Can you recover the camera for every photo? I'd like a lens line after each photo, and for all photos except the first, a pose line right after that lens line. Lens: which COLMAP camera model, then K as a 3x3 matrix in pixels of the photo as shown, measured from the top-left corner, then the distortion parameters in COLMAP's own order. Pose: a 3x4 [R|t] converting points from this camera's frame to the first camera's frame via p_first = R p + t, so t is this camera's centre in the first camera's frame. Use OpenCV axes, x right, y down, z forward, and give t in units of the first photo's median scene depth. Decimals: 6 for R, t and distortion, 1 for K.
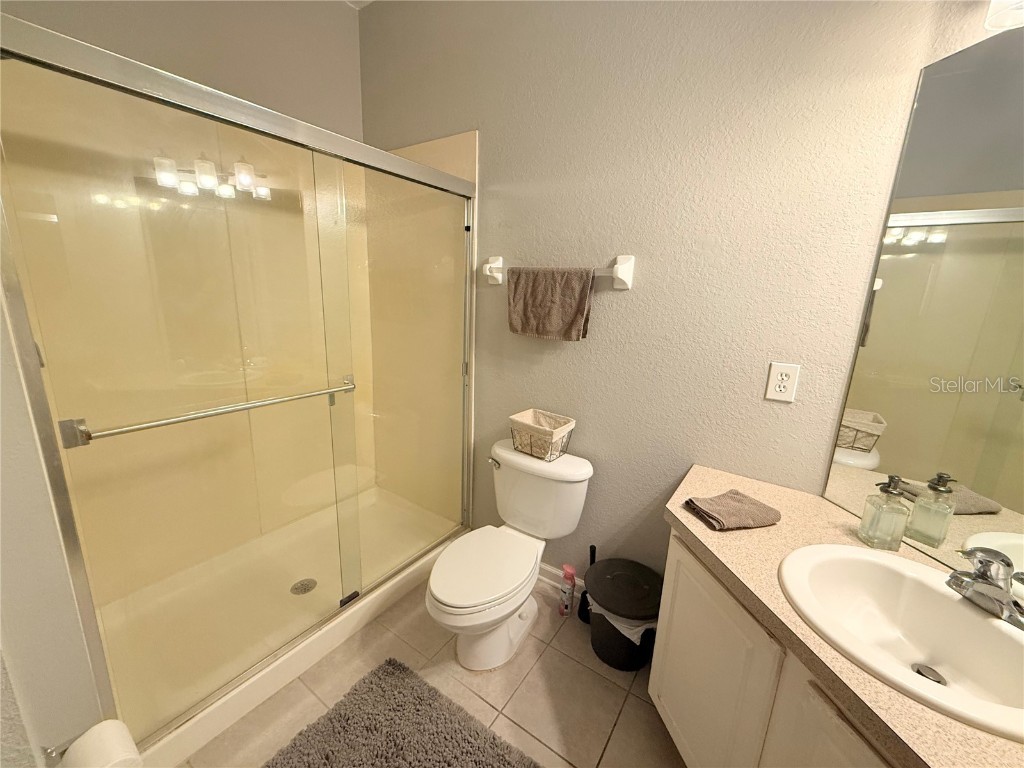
lens RADIAL K [[408.0, 0, 509.1], [0, 408.0, 385.2], [0, 0, 1]] dist [-0.000814, 0.000275]
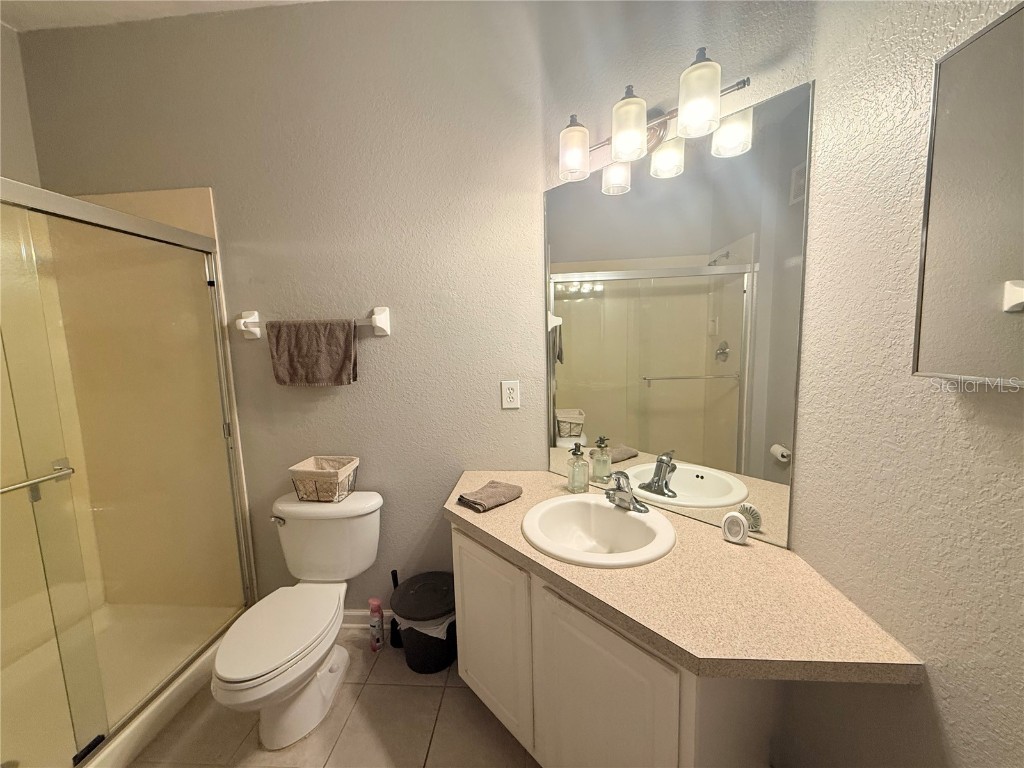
lens RADIAL K [[408.0, 0, 509.1], [0, 408.0, 385.2], [0, 0, 1]] dist [-0.000814, 0.000275]
pose [[0.858930, -0.123533, 0.496970, -0.007233], [0.176423, 0.982441, -0.060710, 0.034557], [-0.480744, 0.139822, 0.865642, -0.145630]]
